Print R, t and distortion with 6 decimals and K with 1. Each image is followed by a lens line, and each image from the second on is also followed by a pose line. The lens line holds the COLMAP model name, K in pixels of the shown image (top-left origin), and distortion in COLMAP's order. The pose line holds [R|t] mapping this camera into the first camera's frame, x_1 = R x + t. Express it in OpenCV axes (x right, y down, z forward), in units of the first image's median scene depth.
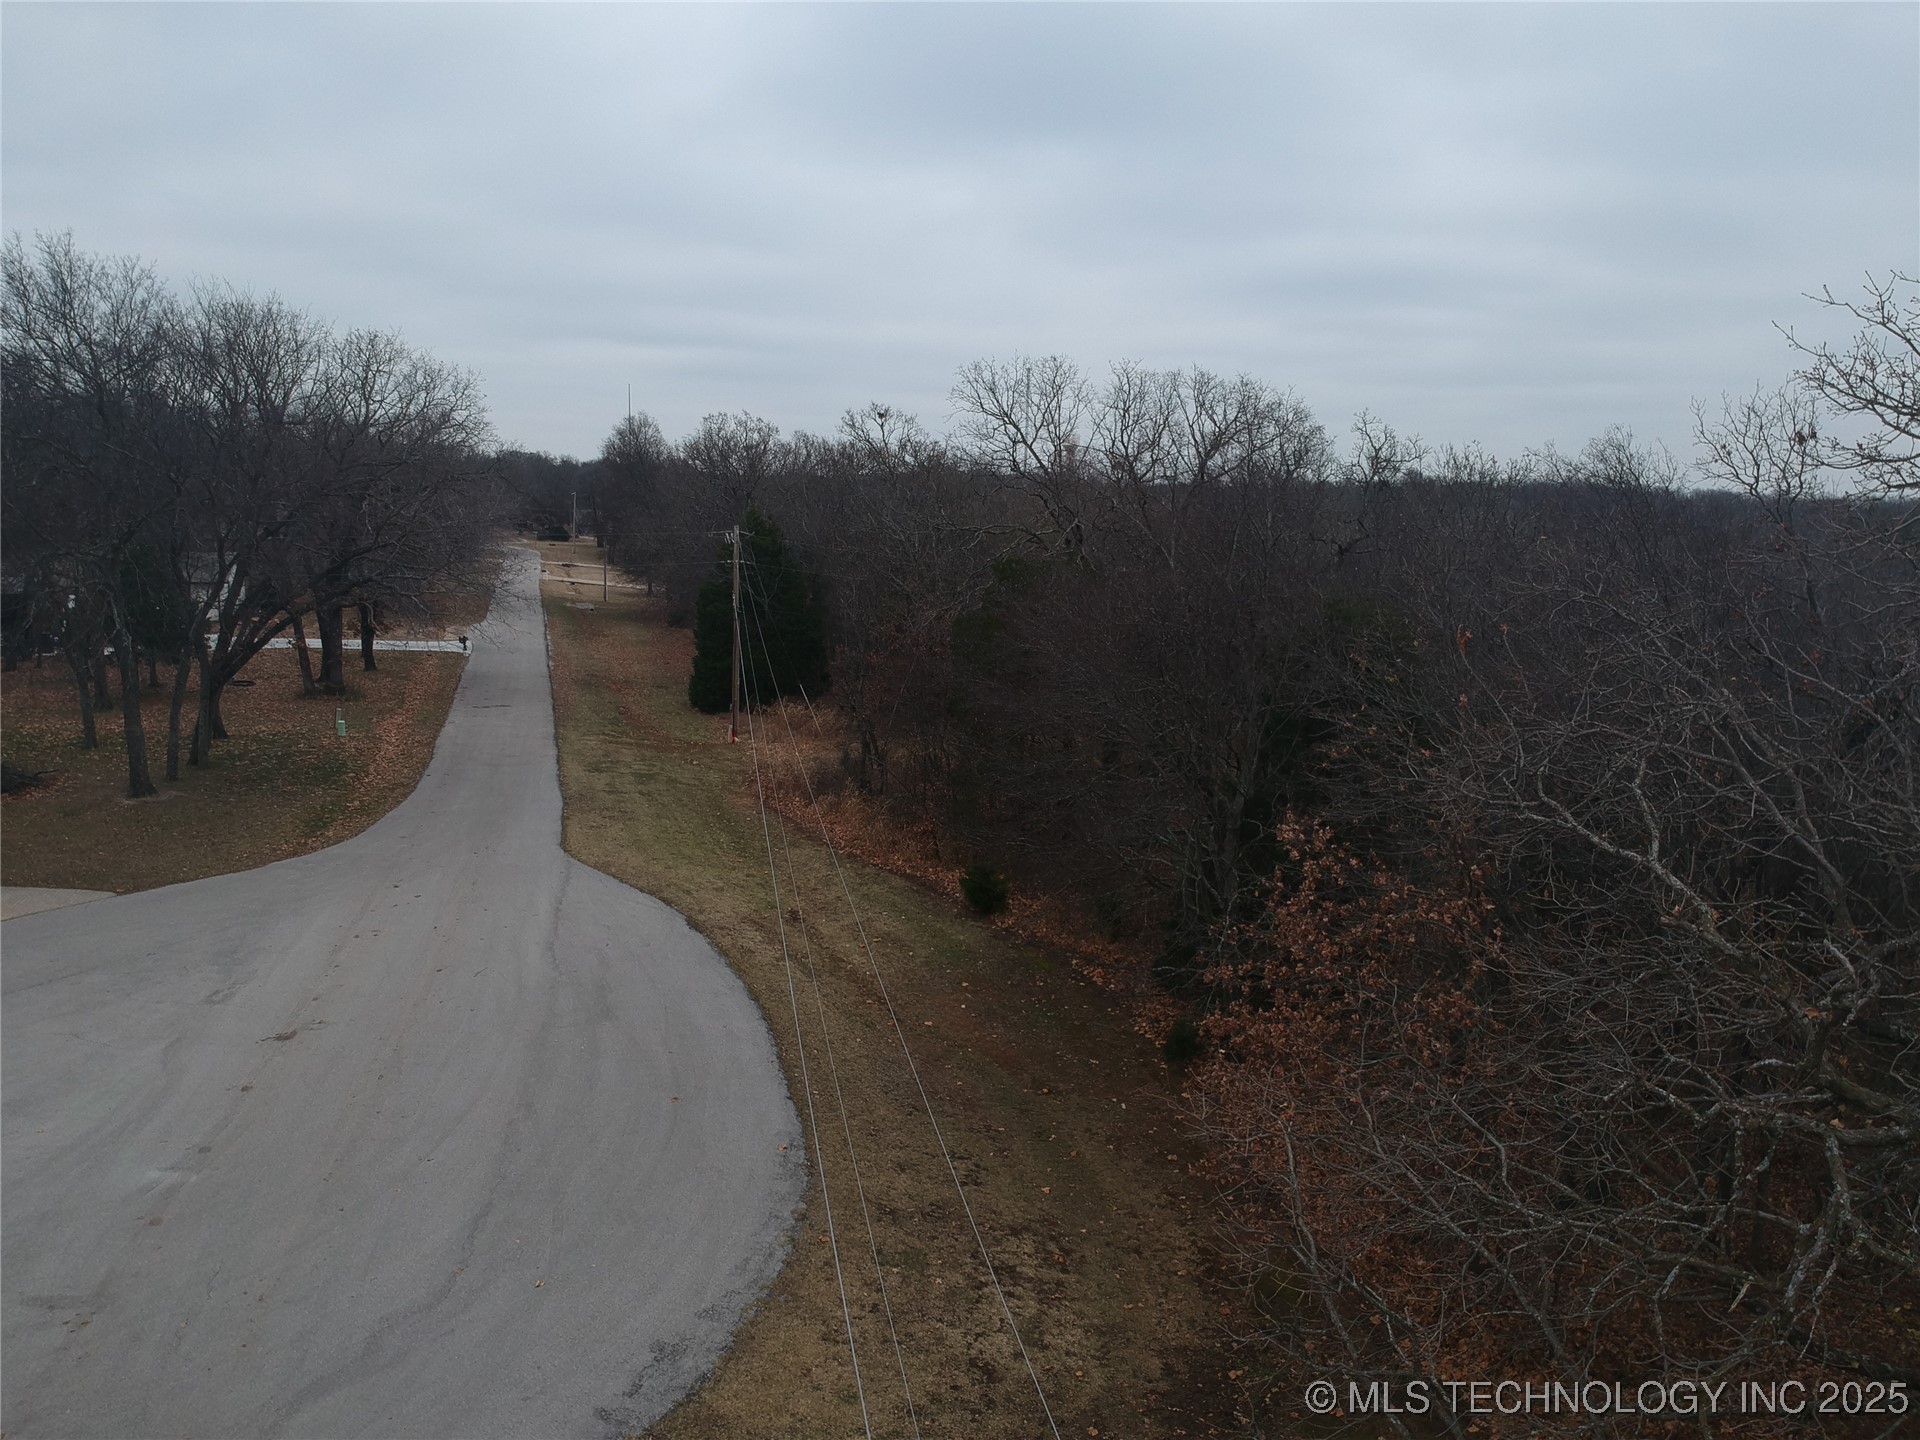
lens RADIAL K [[1413.2, 0, 942.2], [0, 1413.2, 718.6], [0, 0, 1]] dist [0.095050, -0.173394]
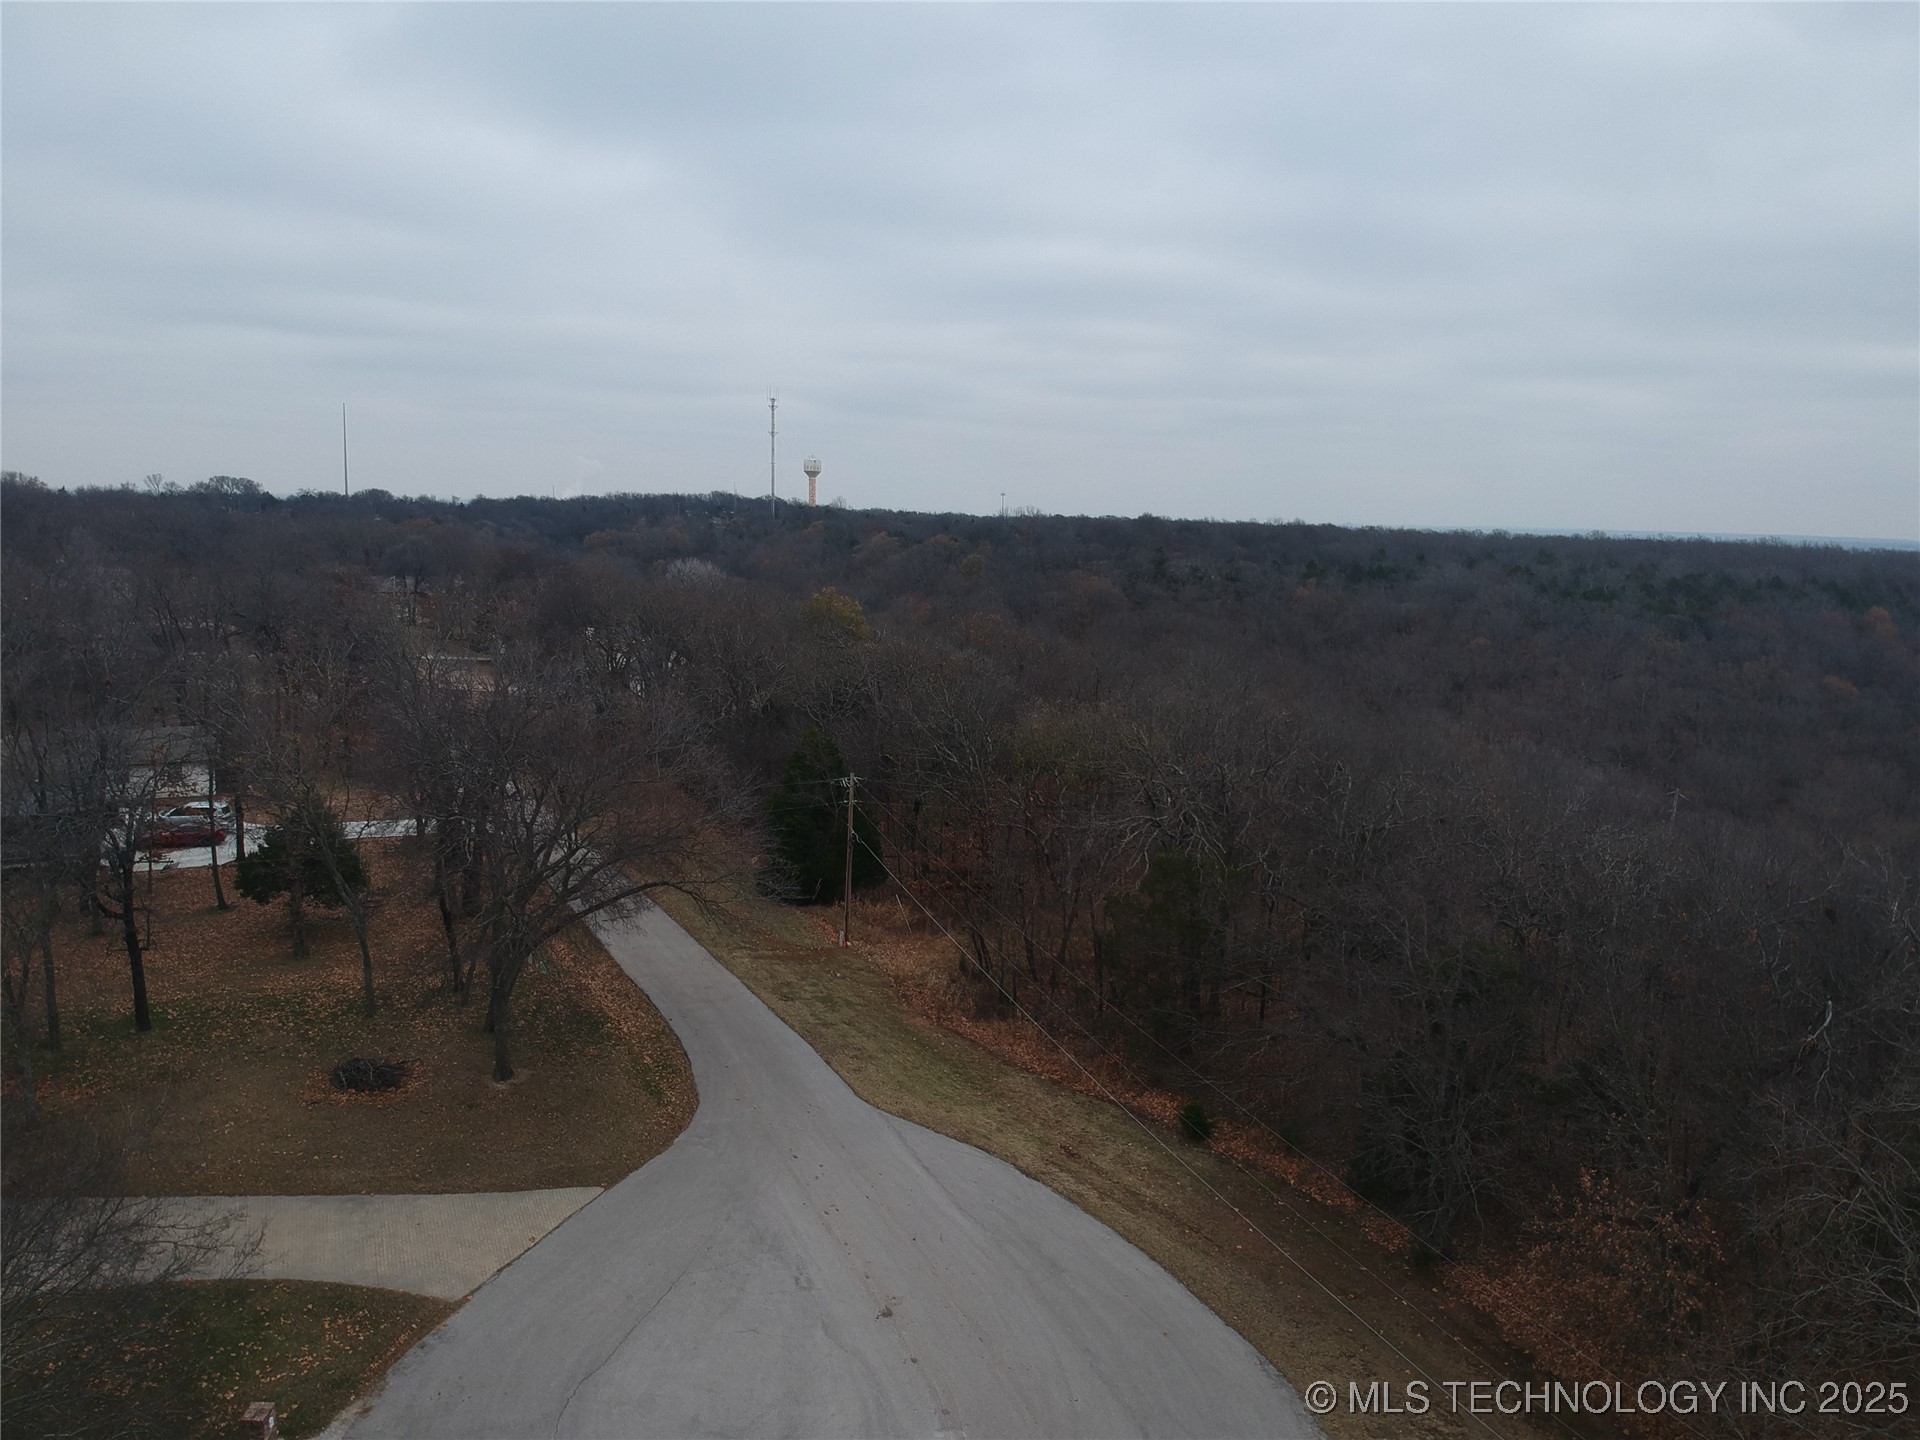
lens RADIAL K [[1413.2, 0, 956.0], [0, 1413.2, 736.6], [0, 0, 1]] dist [0.095050, -0.173394]
pose [[0.978263, -0.028451, 0.205406, -0.493926], [0.026718, 0.999580, 0.011206, -0.288850], [-0.205639, -0.005475, 0.978613, -0.346130]]
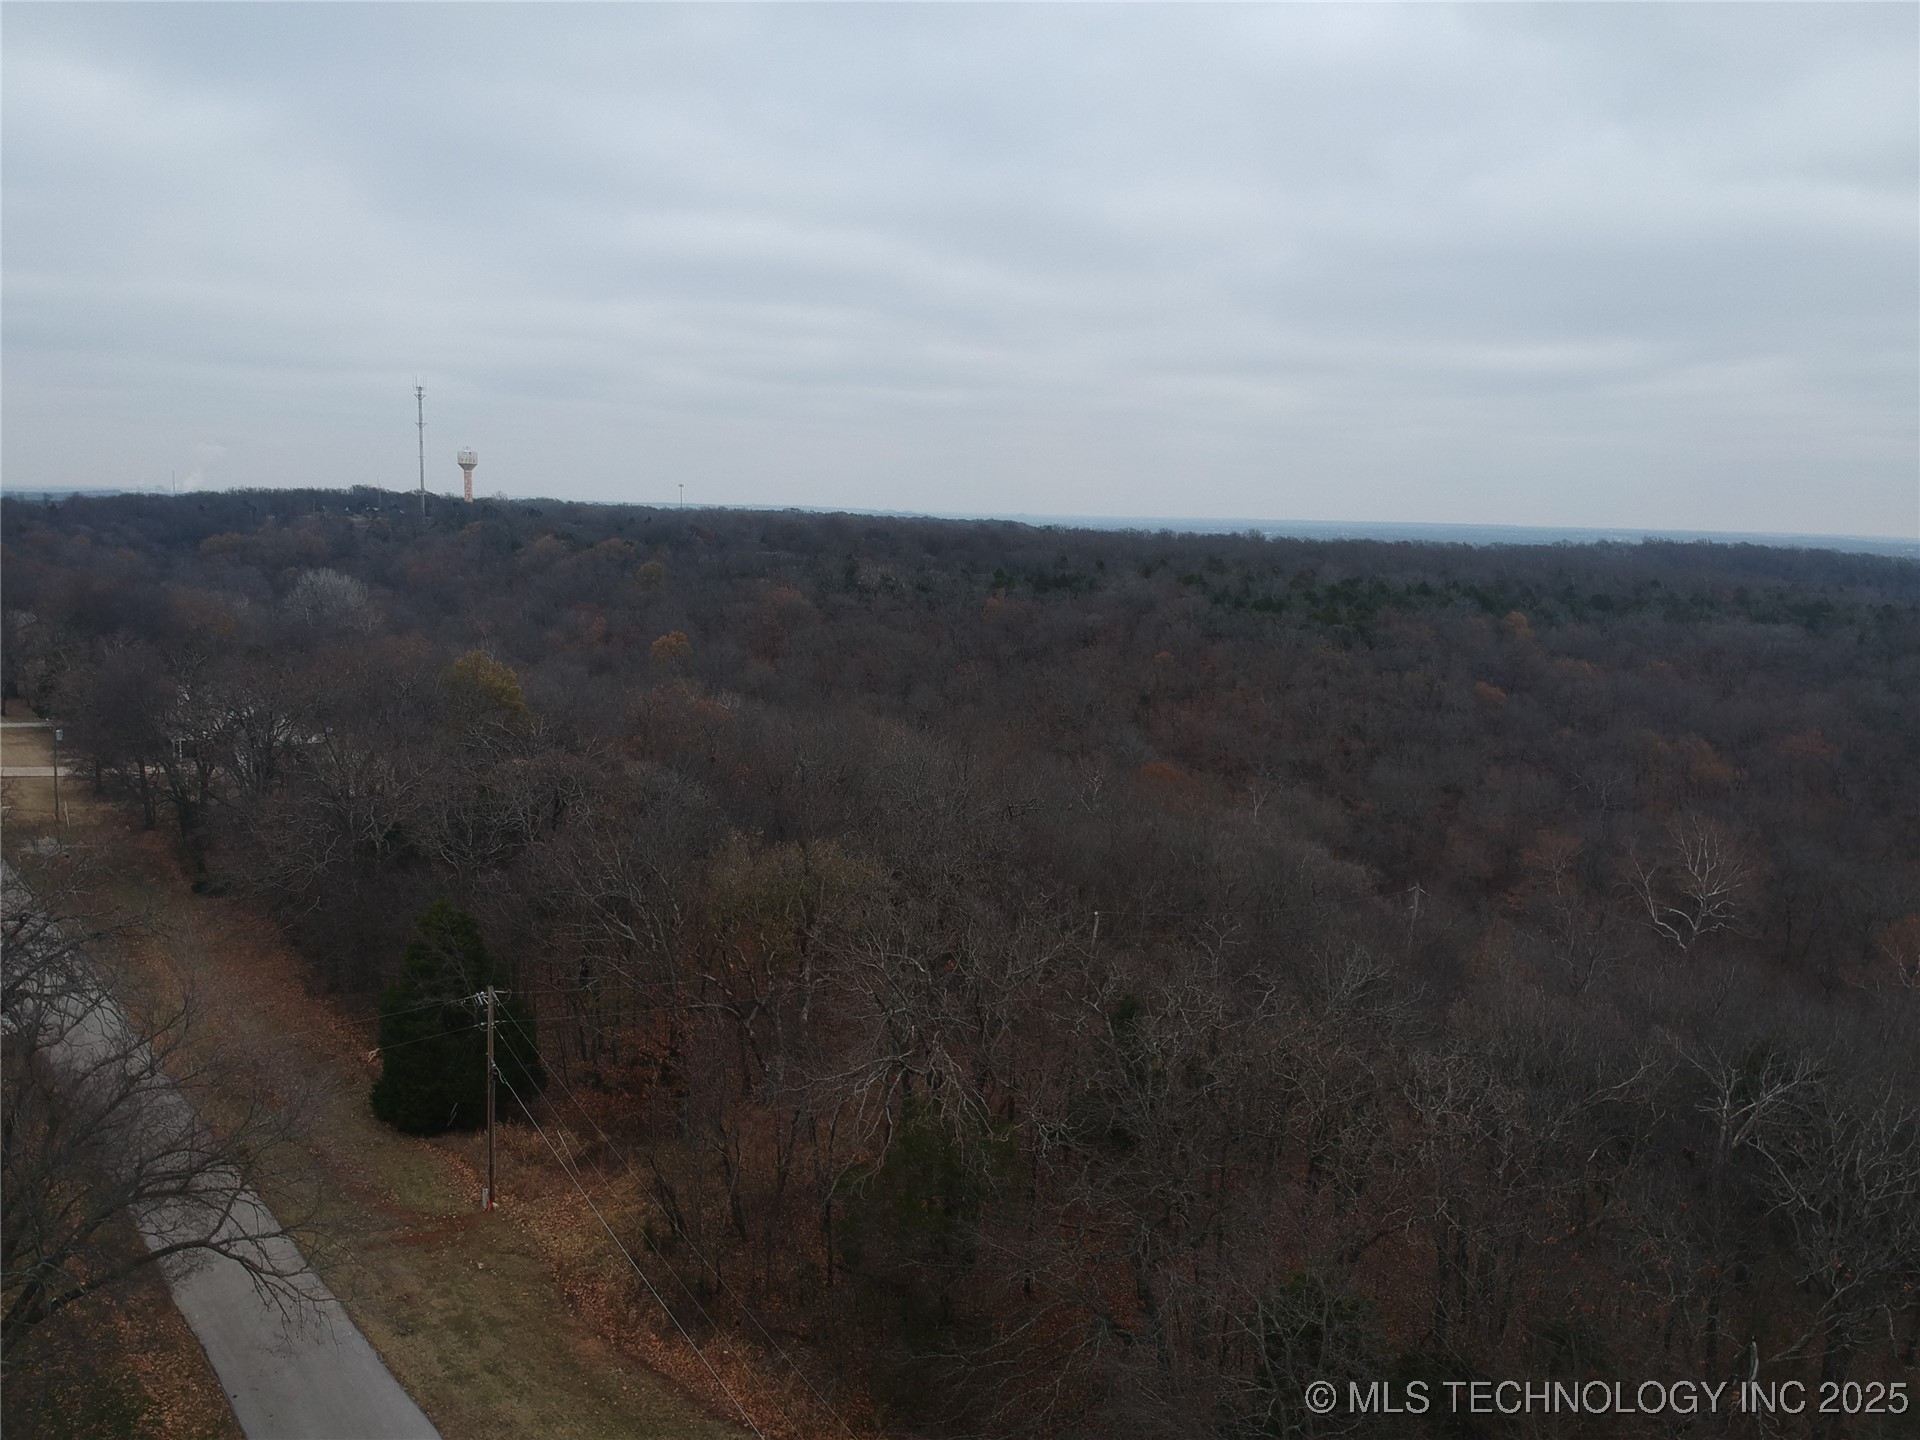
lens RADIAL K [[1413.2, 0, 960.0], [0, 1413.2, 765.5], [0, 0, 1]] dist [0.095050, -0.173394]
pose [[0.907986, -0.072343, 0.412709, -0.388558], [0.057264, 0.997165, 0.048806, -0.497742], [-0.415069, -0.020682, 0.909555, 0.032772]]
